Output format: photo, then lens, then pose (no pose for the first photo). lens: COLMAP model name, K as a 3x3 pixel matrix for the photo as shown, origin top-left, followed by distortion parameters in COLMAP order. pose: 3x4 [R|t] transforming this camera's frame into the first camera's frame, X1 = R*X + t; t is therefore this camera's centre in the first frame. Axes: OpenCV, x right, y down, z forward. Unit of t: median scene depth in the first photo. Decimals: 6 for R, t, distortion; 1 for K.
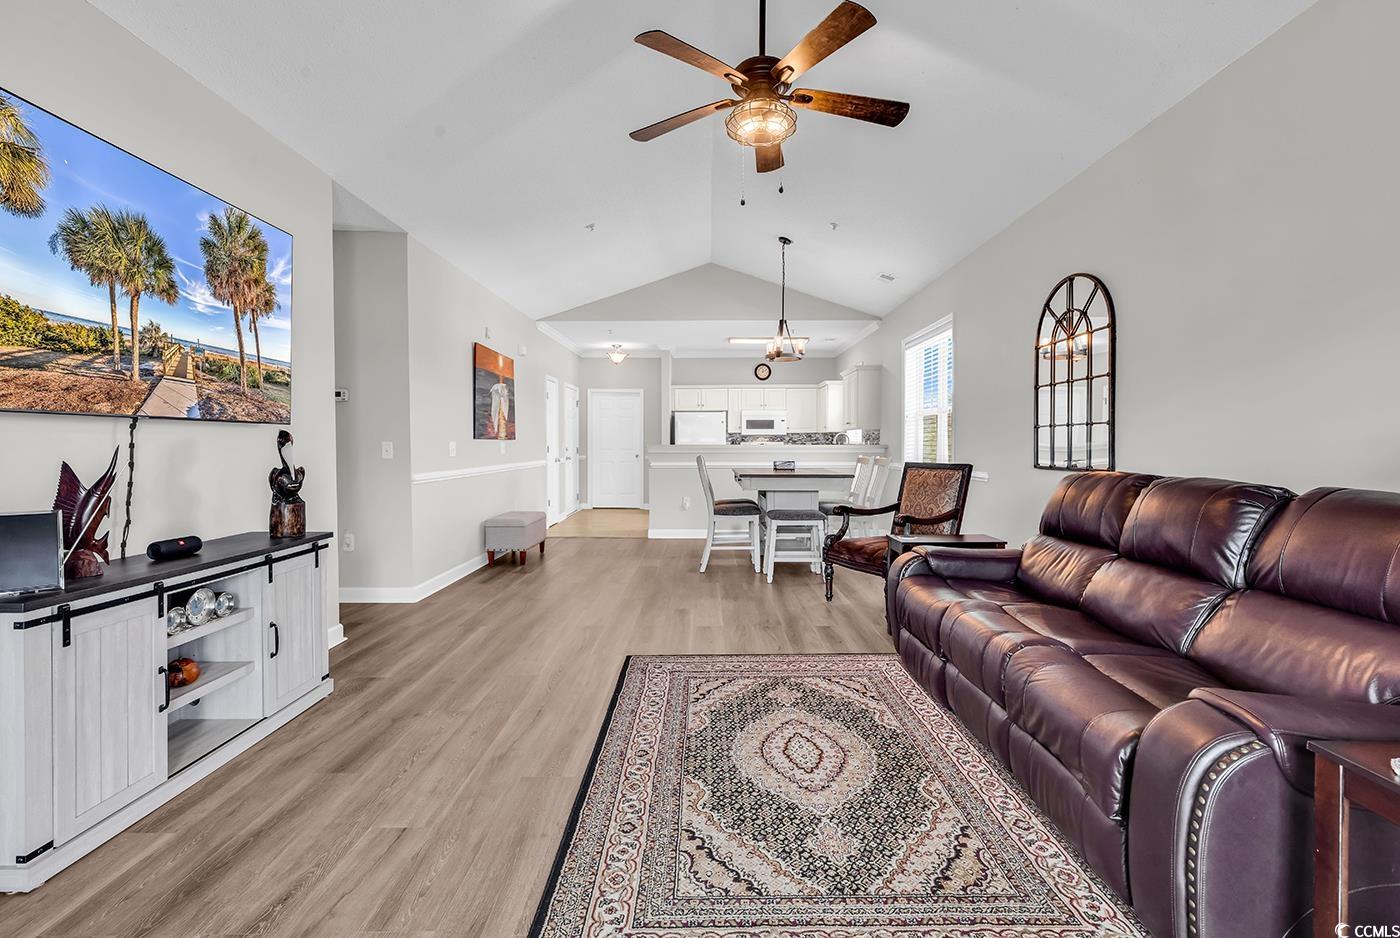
lens RADIAL K [[633.9, 0, 704.5], [0, 633.9, 455.1], [0, 0, 1]] dist [0.010027, -0.002172]
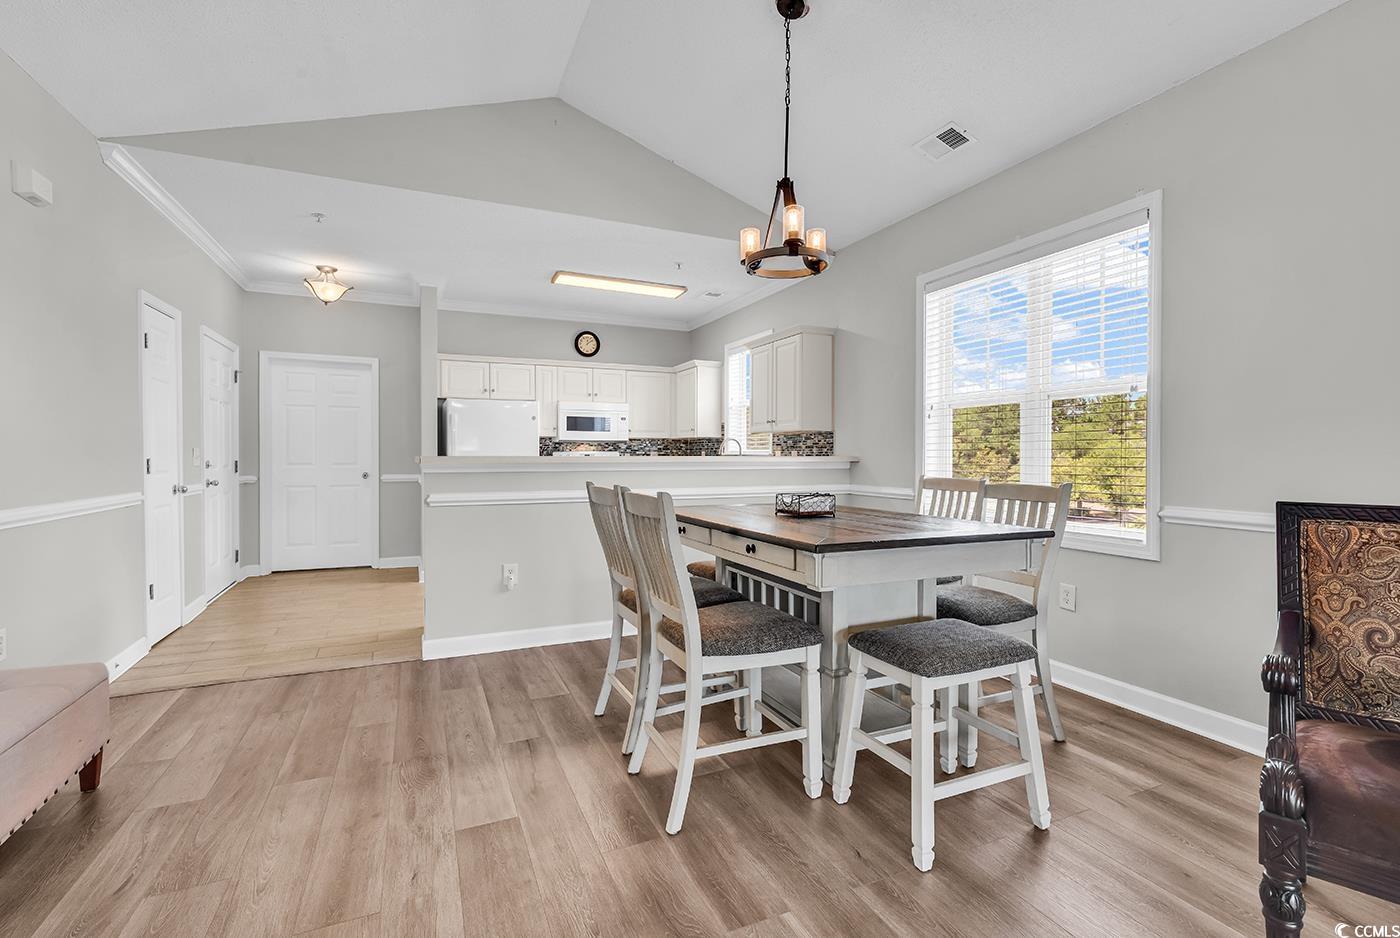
lens RADIAL K [[633.9, 0, 712.9], [0, 633.9, 455.9], [0, 0, 1]] dist [0.010027, -0.002172]
pose [[0.904258, 0.001052, 0.426984, -0.242536], [0.005914, 0.999870, -0.014989, -0.020972], [-0.426945, 0.016079, 0.904135, 1.256946]]
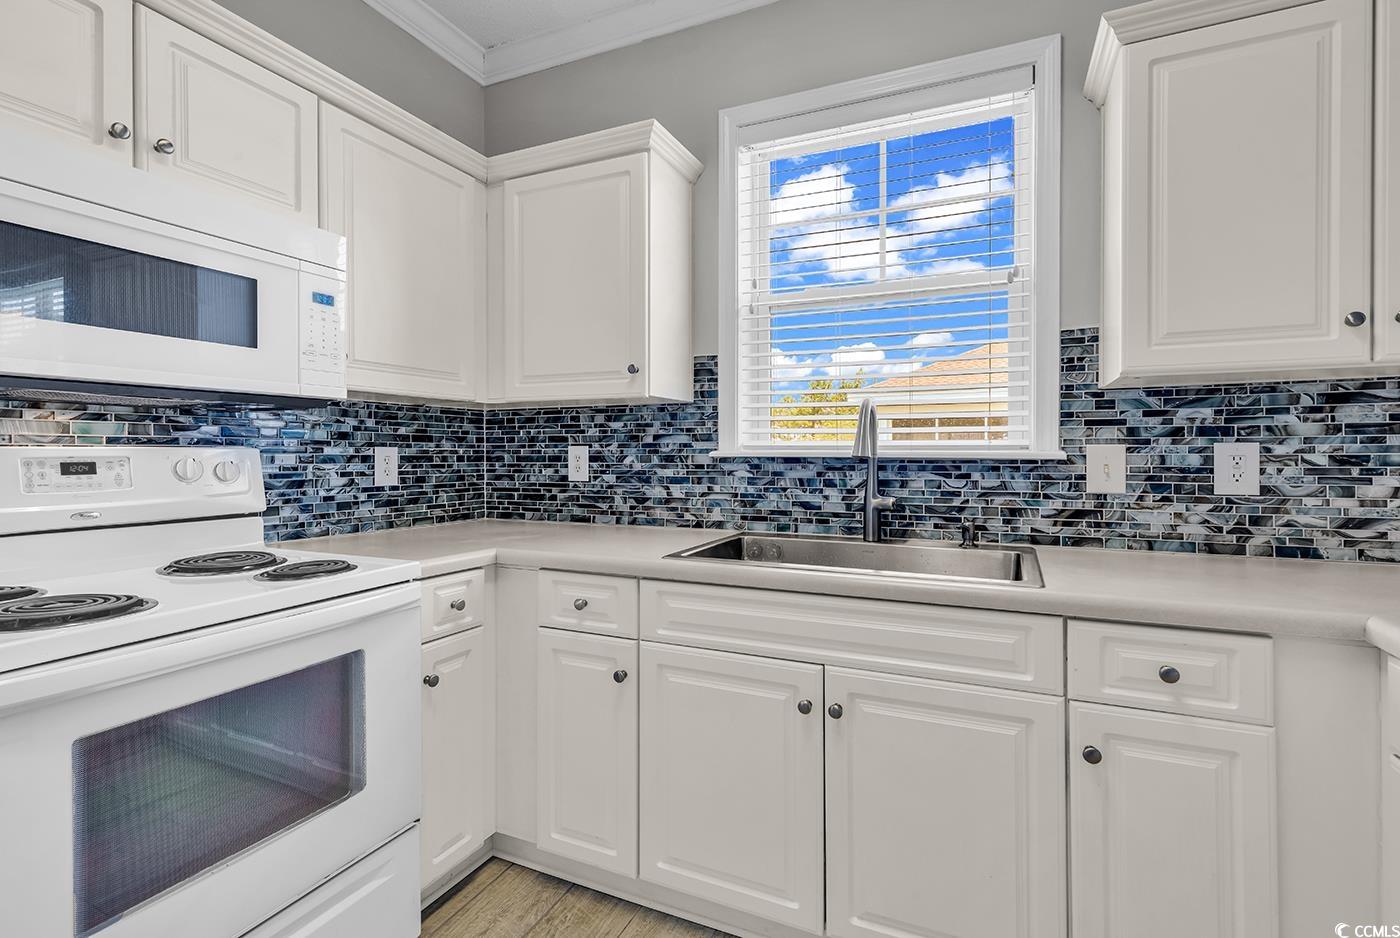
lens RADIAL K [[643.9, 0, 643.9], [0, 643.9, 452.6], [0, 0, 1]] dist [0.008972, -0.002313]
pose [[0.462988, 0.004120, 0.886355, 0.040815], [0.016414, 0.999778, -0.013221, -0.053747], [-0.886213, 0.020670, 0.462817, 2.923528]]
